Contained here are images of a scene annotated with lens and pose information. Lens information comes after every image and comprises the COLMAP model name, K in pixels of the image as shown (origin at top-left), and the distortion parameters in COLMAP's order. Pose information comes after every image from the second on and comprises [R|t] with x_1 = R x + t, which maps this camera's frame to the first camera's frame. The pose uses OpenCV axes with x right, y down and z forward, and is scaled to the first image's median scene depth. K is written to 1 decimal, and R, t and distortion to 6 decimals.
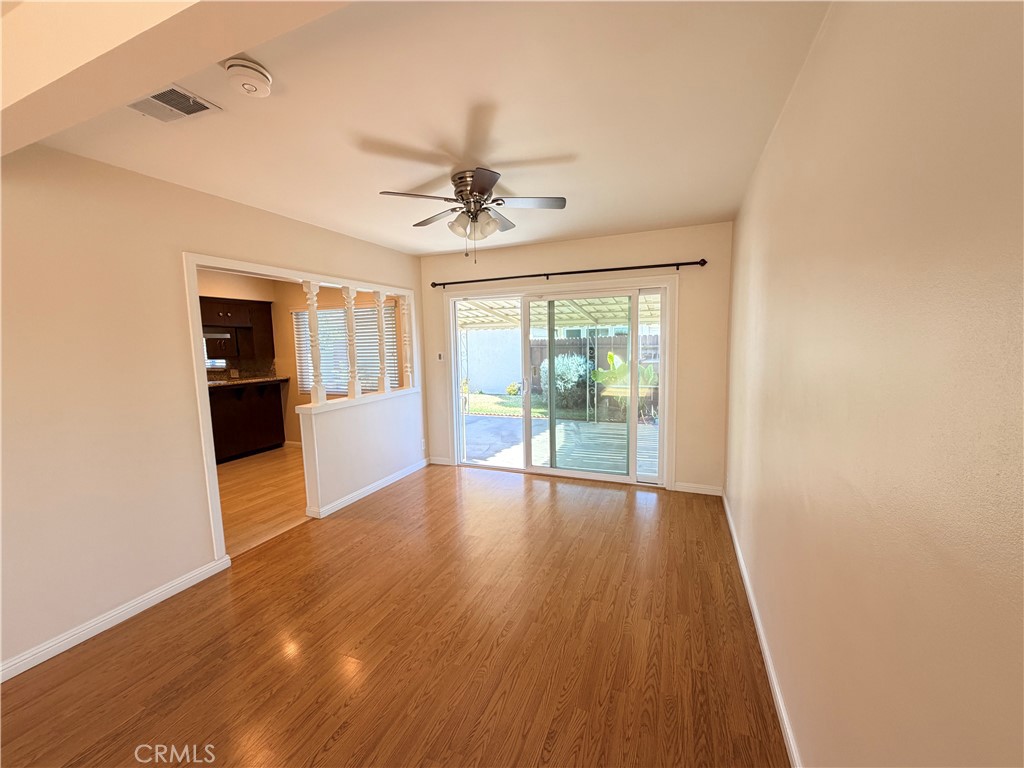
lens RADIAL K [[407.4, 0, 516.4], [0, 407.4, 382.7], [0, 0, 1]] dist [-0.002326, 0.000422]
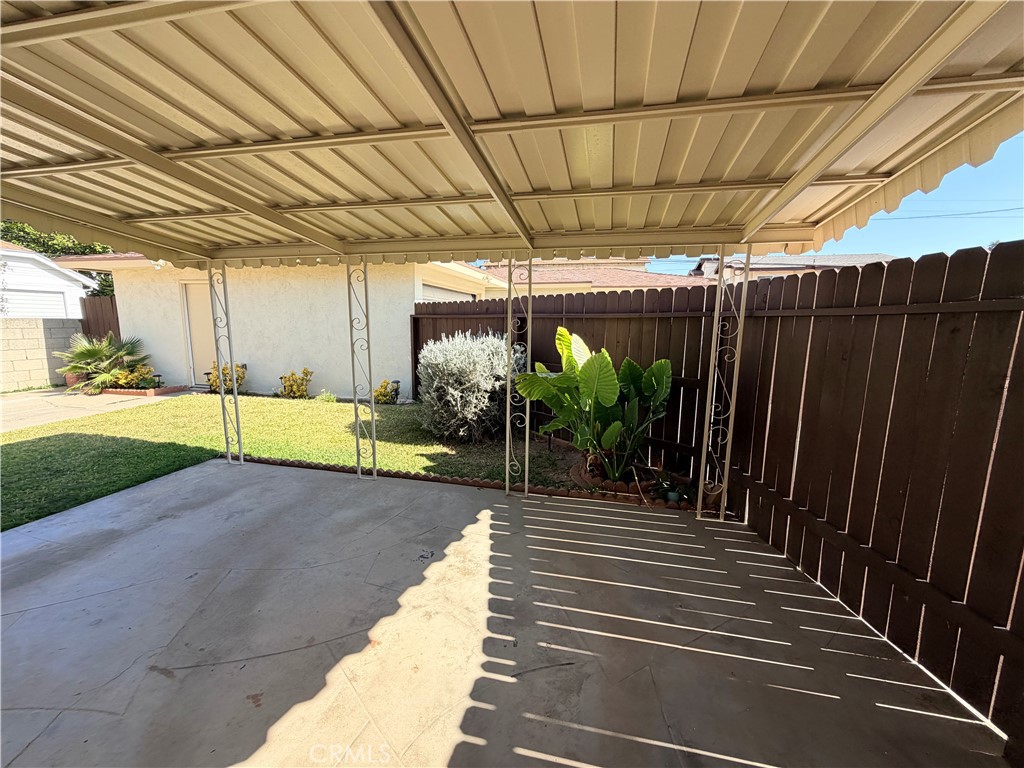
lens RADIAL K [[407.4, 0, 510.5], [0, 407.4, 384.5], [0, 0, 1]] dist [-0.002326, 0.000422]
pose [[0.990184, 0.005283, 0.139667, 0.206211], [-0.012767, 0.998526, 0.052748, -0.065769], [-0.139182, -0.054014, 0.988793, 1.027738]]
